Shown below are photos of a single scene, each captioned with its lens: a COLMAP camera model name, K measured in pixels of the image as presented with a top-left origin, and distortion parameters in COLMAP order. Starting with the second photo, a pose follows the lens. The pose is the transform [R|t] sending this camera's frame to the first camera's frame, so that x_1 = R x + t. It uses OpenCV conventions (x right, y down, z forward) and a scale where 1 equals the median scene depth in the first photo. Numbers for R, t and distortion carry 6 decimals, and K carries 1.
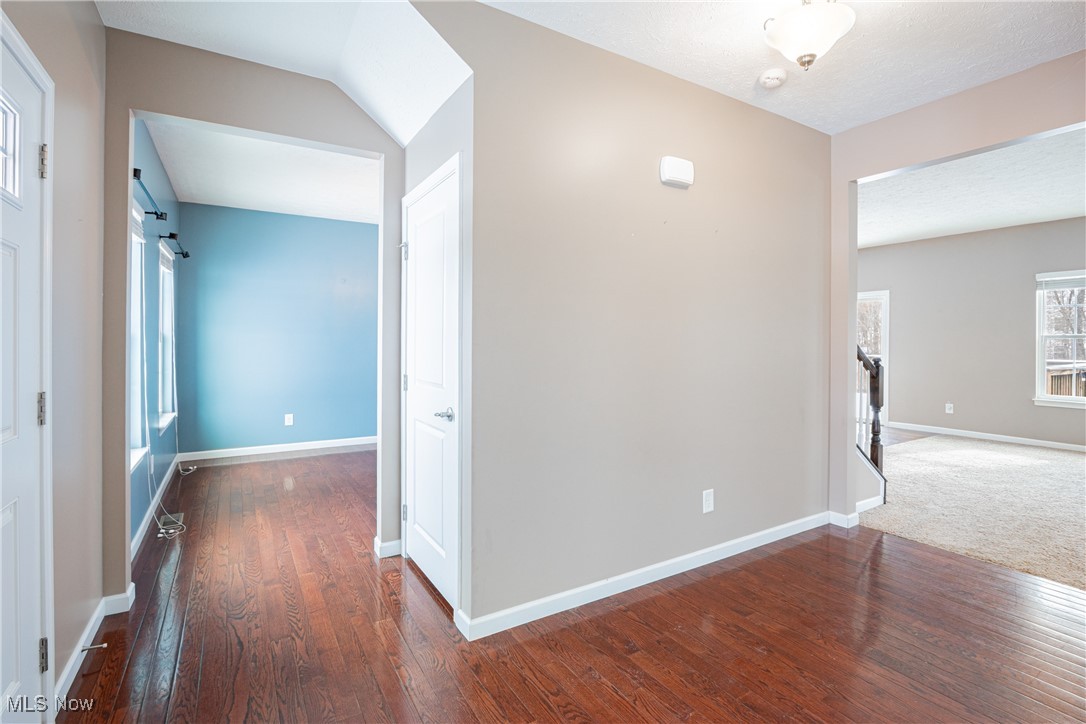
lens RADIAL K [[513.4, 0, 539.9], [0, 513.4, 344.0], [0, 0, 1]] dist [0.002452, 0.000445]
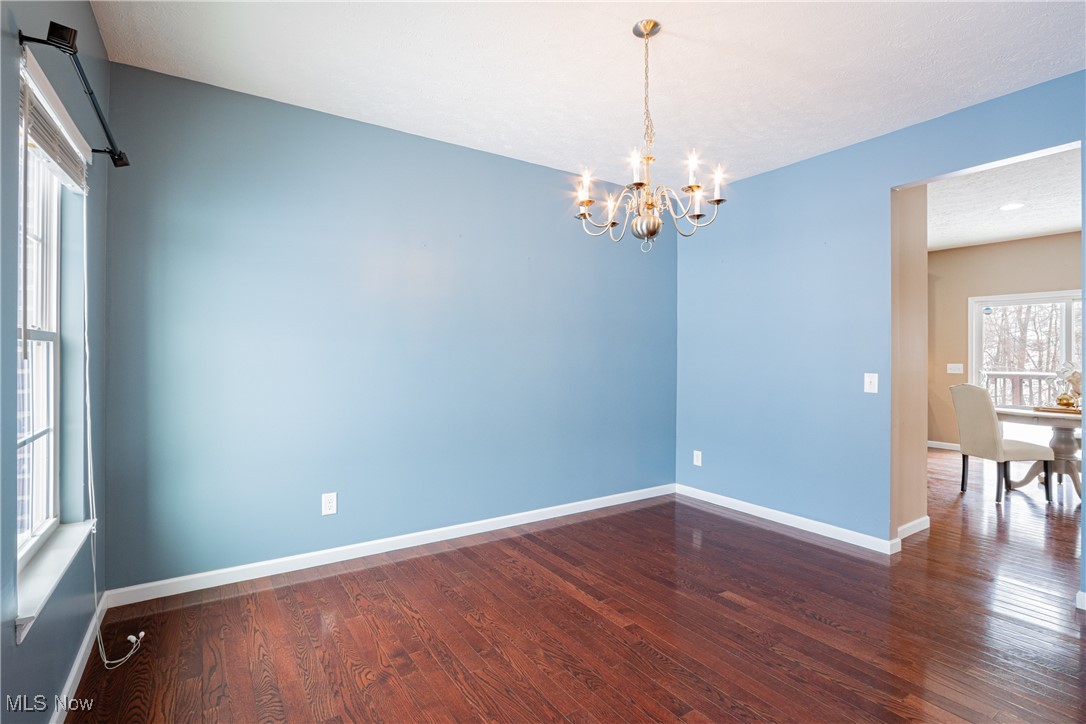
lens RADIAL K [[509.4, 0, 540.2], [0, 509.4, 353.8], [0, 0, 1]] dist [-0.012746, 0.000429]
pose [[0.998890, 0.001089, 0.047090, -0.339142], [-0.000857, 0.999987, -0.004946, -0.004480], [-0.047095, 0.004900, 0.998878, 0.535234]]
